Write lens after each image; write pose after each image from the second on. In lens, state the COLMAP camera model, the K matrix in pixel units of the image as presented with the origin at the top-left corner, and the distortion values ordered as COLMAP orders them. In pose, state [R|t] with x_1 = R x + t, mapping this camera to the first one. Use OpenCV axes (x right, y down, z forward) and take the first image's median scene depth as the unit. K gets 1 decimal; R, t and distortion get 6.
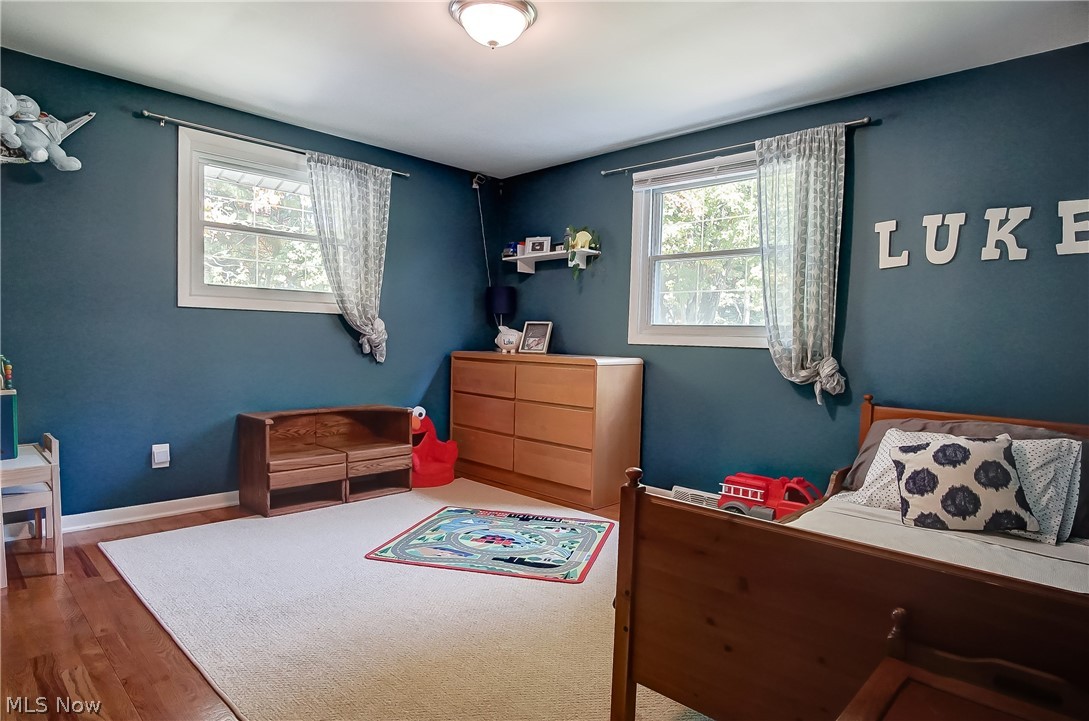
lens RADIAL K [[610.0, 0, 544.8], [0, 610.0, 362.1], [0, 0, 1]] dist [-0.021636, 0.001010]
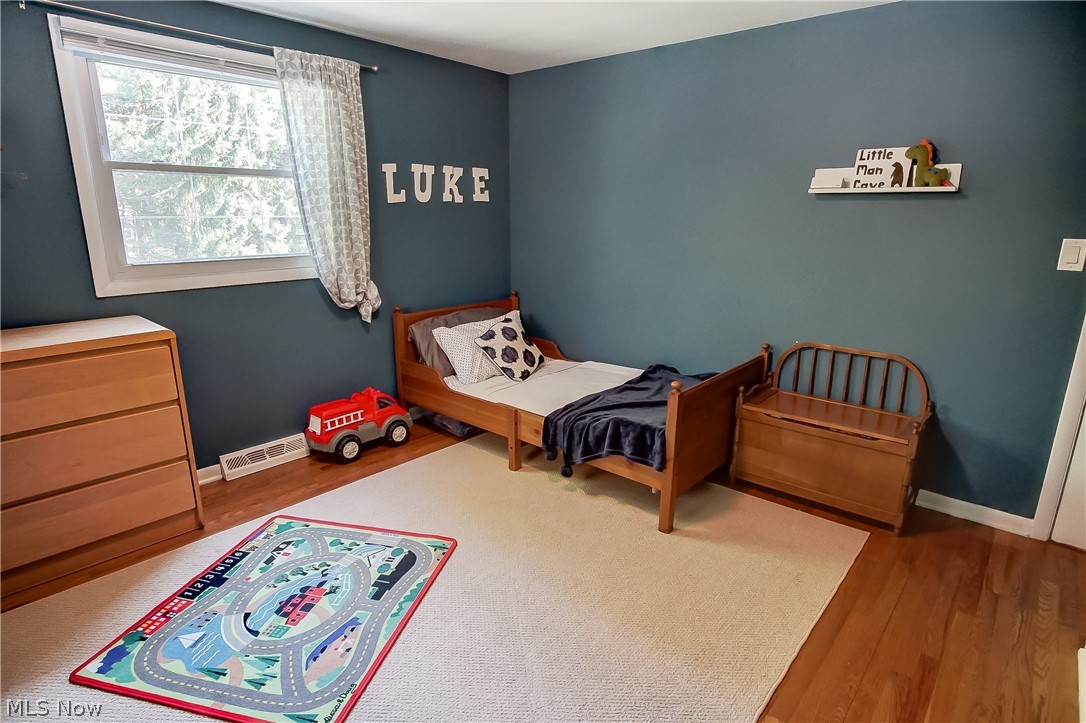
lens RADIAL K [[592.7, 0, 543.4], [0, 592.7, 360.2], [0, 0, 1]] dist [-0.004988, -0.000585]
pose [[-0.037836, -0.275070, 0.960679, -0.697528], [0.032280, 0.960530, 0.276299, -0.170251], [-0.998762, 0.041464, -0.027463, 0.734796]]
